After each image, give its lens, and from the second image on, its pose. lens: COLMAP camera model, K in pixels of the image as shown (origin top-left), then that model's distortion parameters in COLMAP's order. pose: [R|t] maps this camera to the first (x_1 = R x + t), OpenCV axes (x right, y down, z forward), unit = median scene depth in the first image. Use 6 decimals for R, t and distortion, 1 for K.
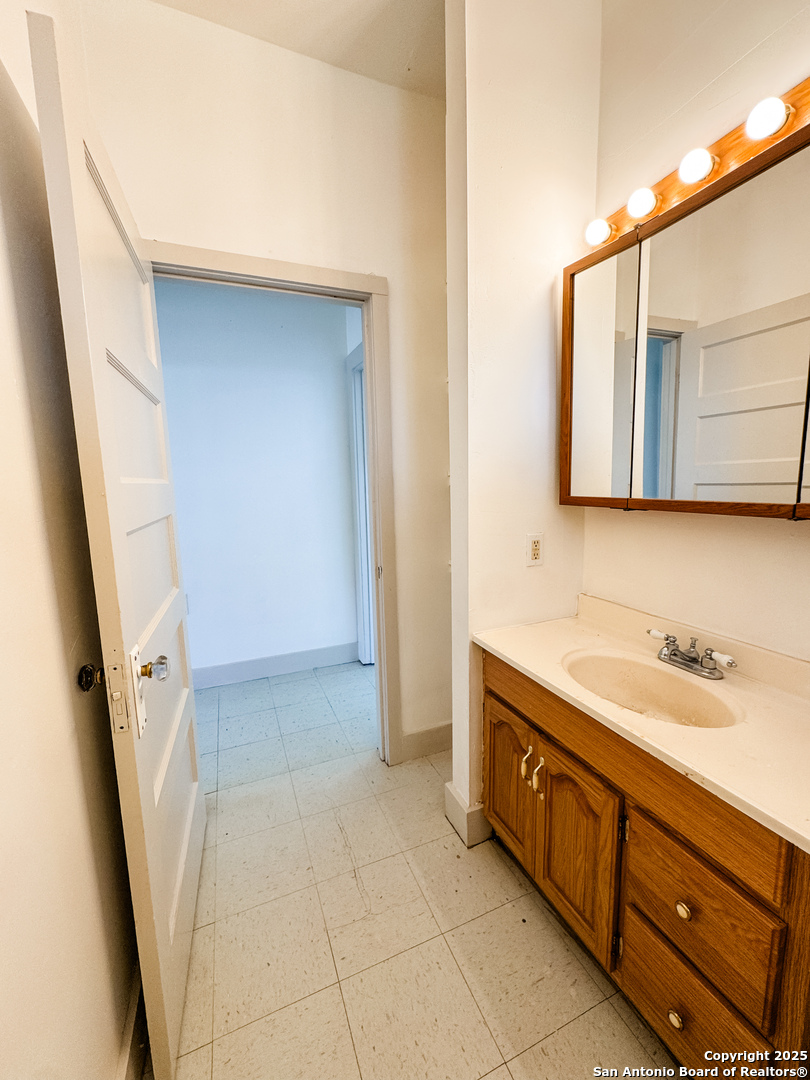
lens RADIAL K [[431.9, 0, 405.0], [0, 431.9, 540.0], [0, 0, 1]] dist [-0.003420, 0.000003]
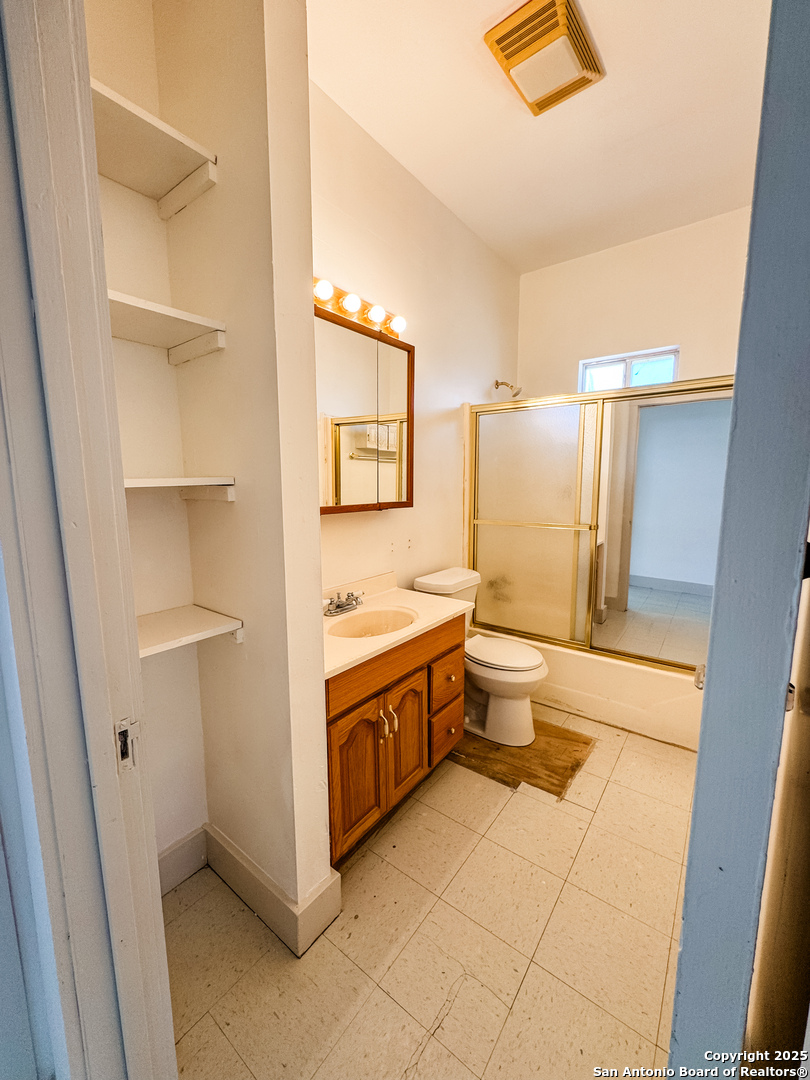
lens RADIAL K [[431.9, 0, 405.0], [0, 431.9, 540.0], [0, 0, 1]] dist [-0.003420, 0.000003]
pose [[-0.500833, -0.093822, 0.860444, -0.752144], [0.133222, 0.973906, 0.183737, -0.205201], [-0.855230, 0.206652, -0.475265, 1.437739]]
